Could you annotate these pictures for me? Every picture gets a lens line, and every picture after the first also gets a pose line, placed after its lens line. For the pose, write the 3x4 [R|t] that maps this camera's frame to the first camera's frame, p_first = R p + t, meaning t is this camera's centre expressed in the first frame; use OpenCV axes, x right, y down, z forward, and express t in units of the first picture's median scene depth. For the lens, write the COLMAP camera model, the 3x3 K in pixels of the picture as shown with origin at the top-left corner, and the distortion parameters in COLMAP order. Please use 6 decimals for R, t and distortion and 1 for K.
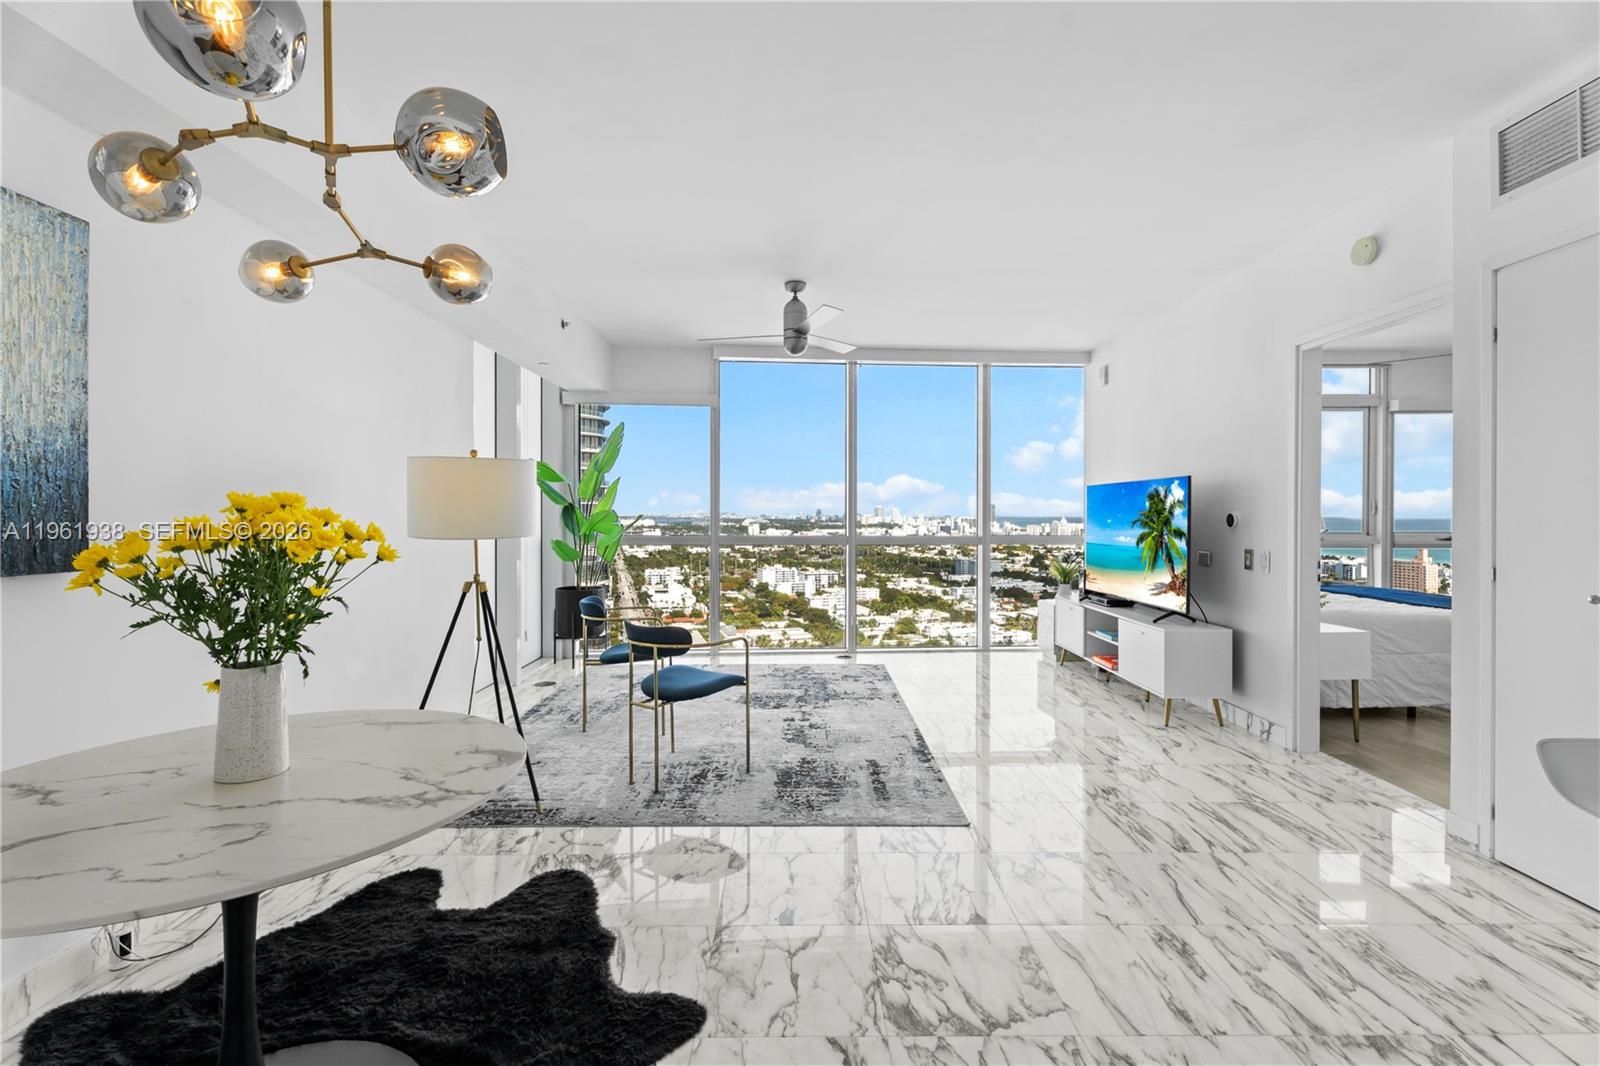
lens RADIAL K [[703.4, 0, 817.2], [0, 703.4, 514.6], [0, 0, 1]] dist [0.006958, -0.001404]
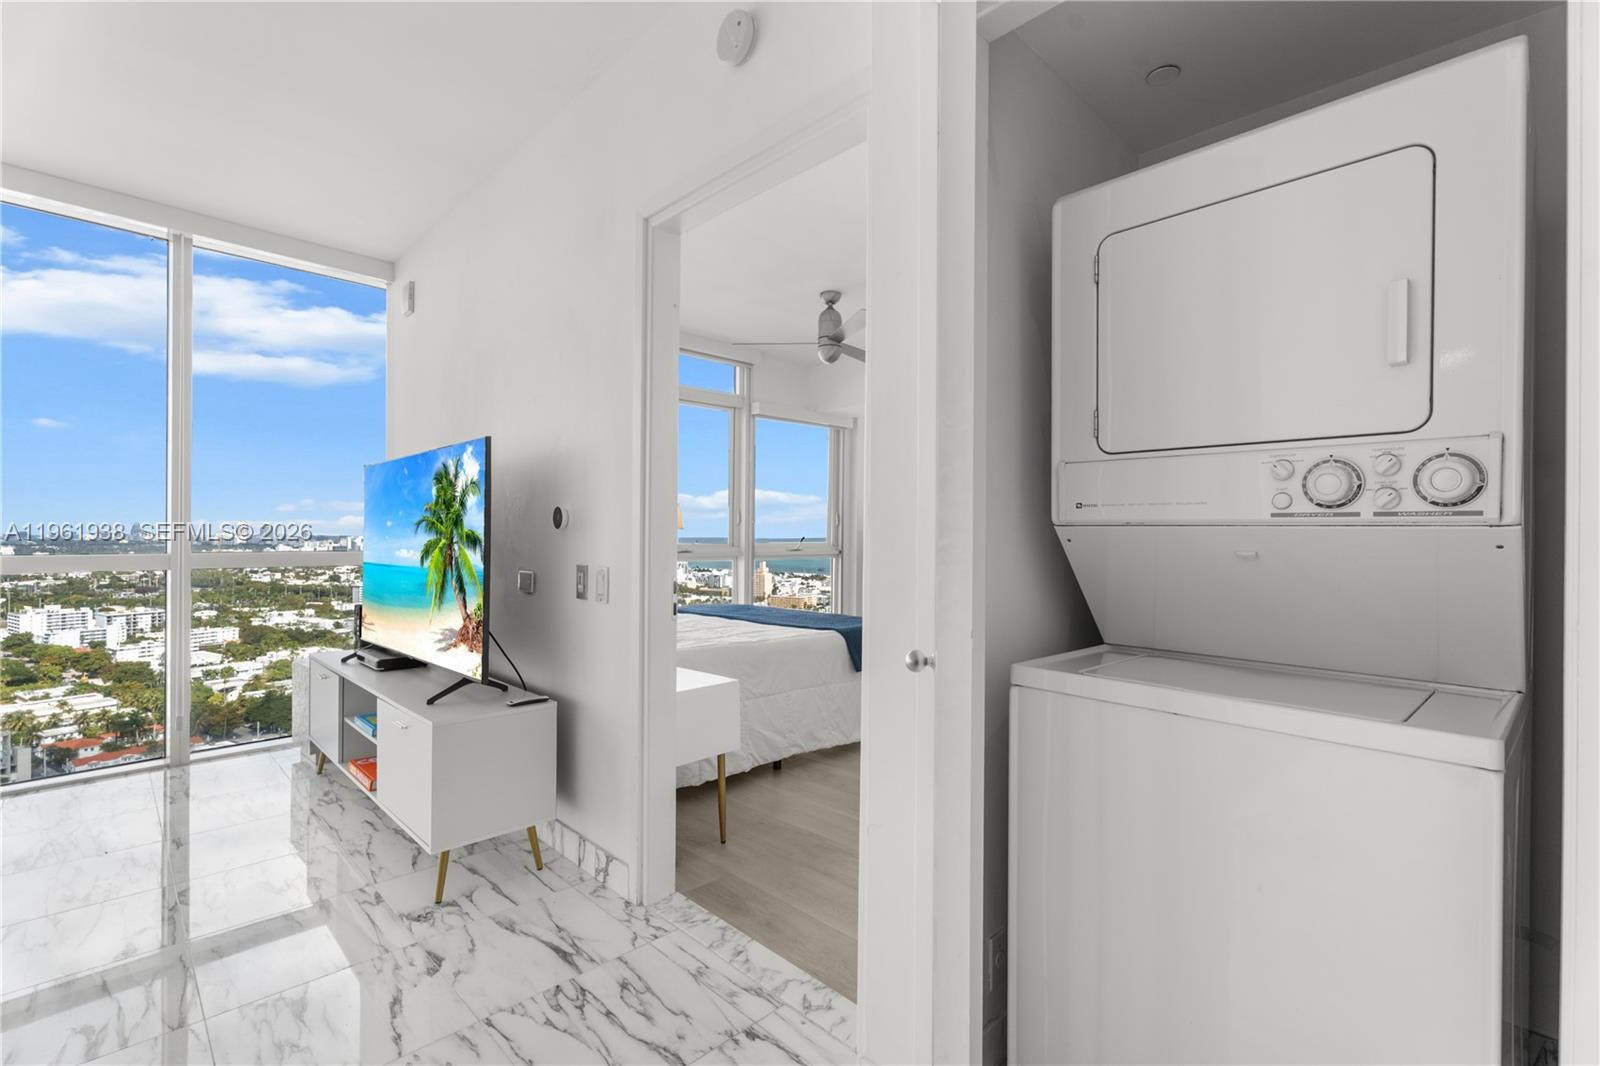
lens RADIAL K [[703.4, 0, 792.0], [0, 703.4, 535.6], [0, 0, 1]] dist [0.006958, -0.001404]
pose [[0.731010, 0.002752, 0.682361, 0.113332], [-0.004012, 0.999992, 0.000265, 0.007891], [-0.682354, -0.002931, 0.731016, 0.149300]]
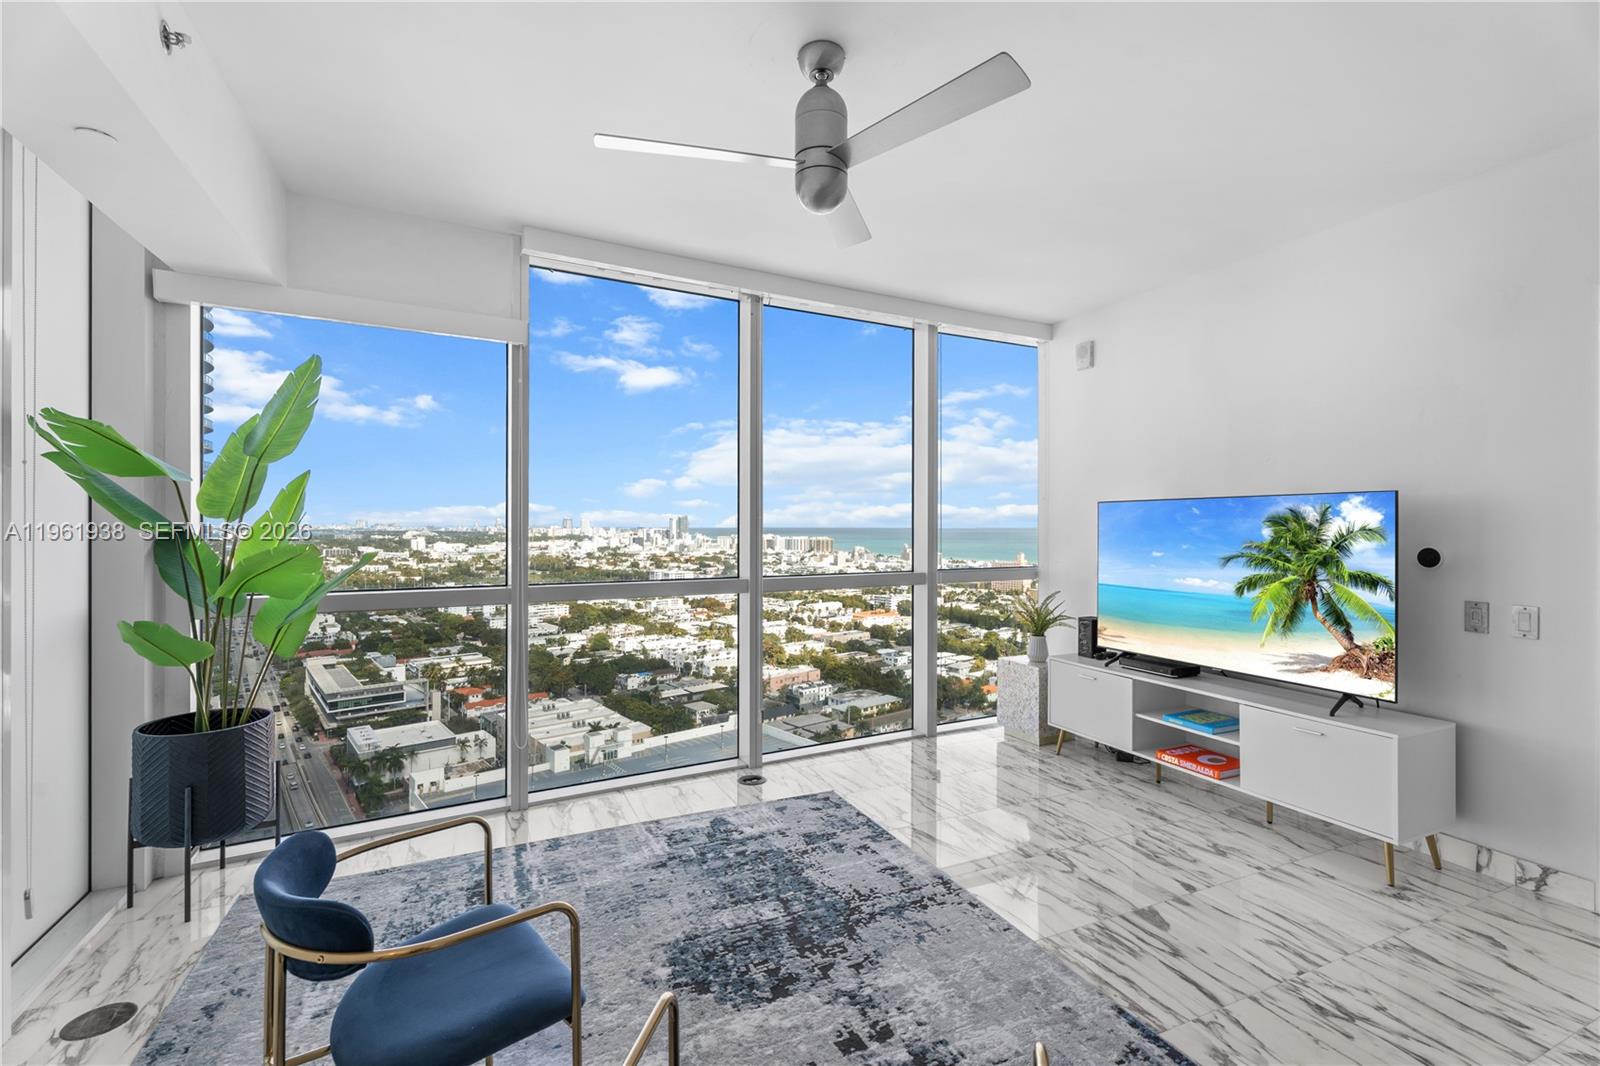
lens RADIAL K [[703.4, 0, 802.7], [0, 703.4, 524.5], [0, 0, 1]] dist [0.006958, -0.001404]
pose [[0.917358, 0.000062, 0.398063, -0.082654], [0.000982, 0.999997, -0.002419, -0.008072], [-0.398061, 0.002610, 0.917355, 0.216481]]
